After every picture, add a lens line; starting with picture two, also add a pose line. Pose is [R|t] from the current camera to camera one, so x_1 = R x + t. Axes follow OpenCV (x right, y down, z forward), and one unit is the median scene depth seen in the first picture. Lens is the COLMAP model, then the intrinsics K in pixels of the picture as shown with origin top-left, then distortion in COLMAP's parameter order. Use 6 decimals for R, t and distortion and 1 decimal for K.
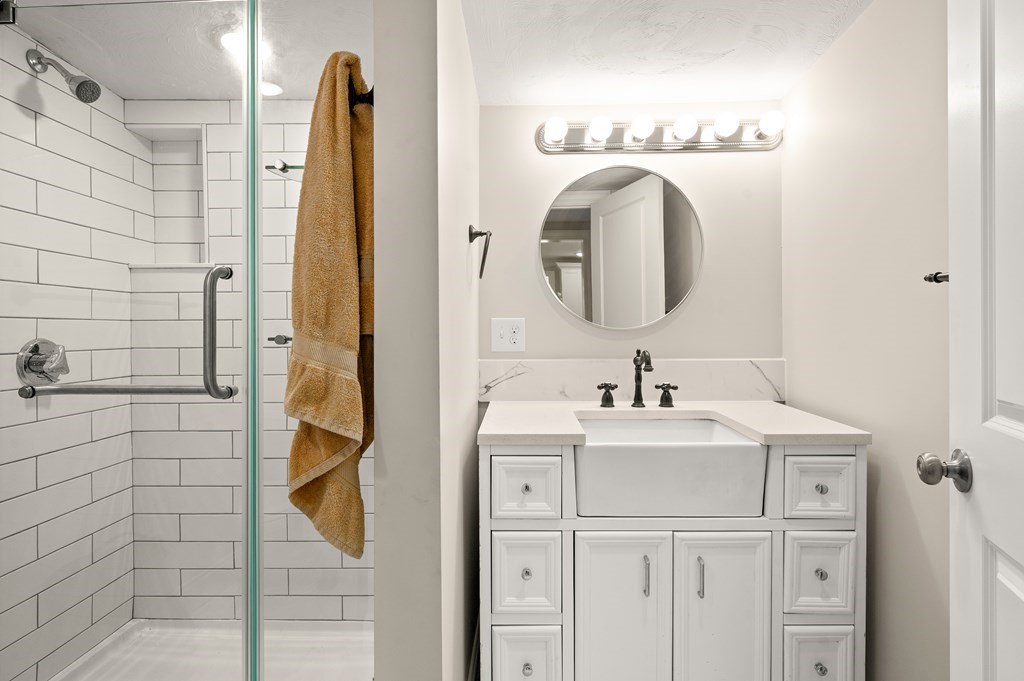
lens RADIAL K [[530.3, 0, 525.1], [0, 530.3, 326.0], [0, 0, 1]] dist [-0.003325, -0.000328]
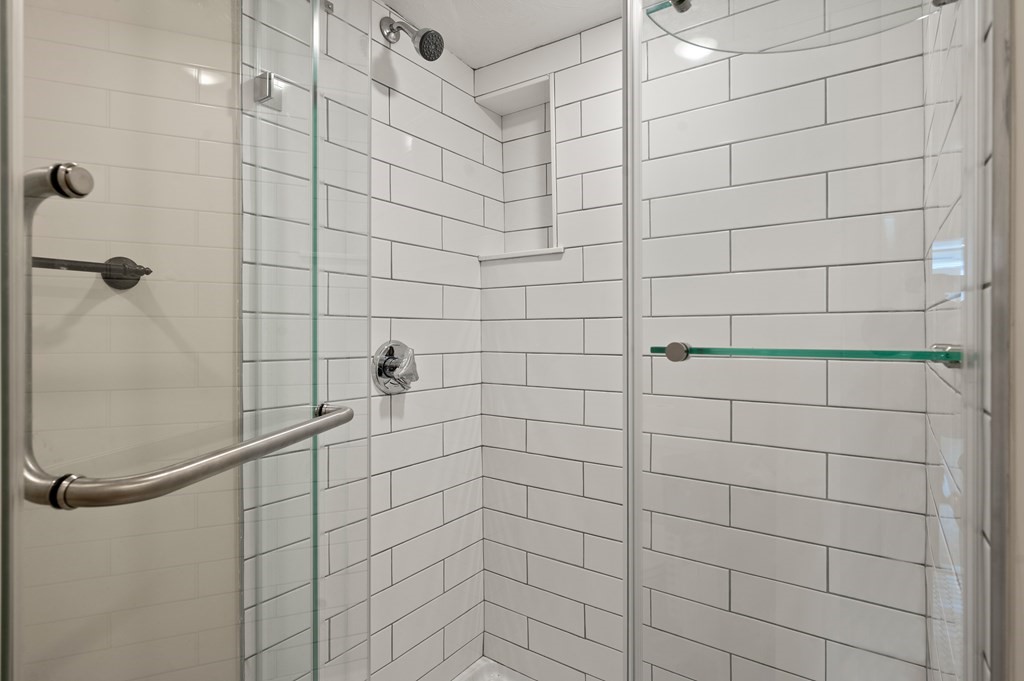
lens RADIAL K [[530.3, 0, 514.7], [0, 530.3, 336.3], [0, 0, 1]] dist [-0.003325, -0.000328]
pose [[0.810583, 0.008429, -0.585563, -0.183344], [0.001490, 0.999863, 0.016455, 0.002141], [0.585622, -0.014211, 0.810460, 0.319450]]
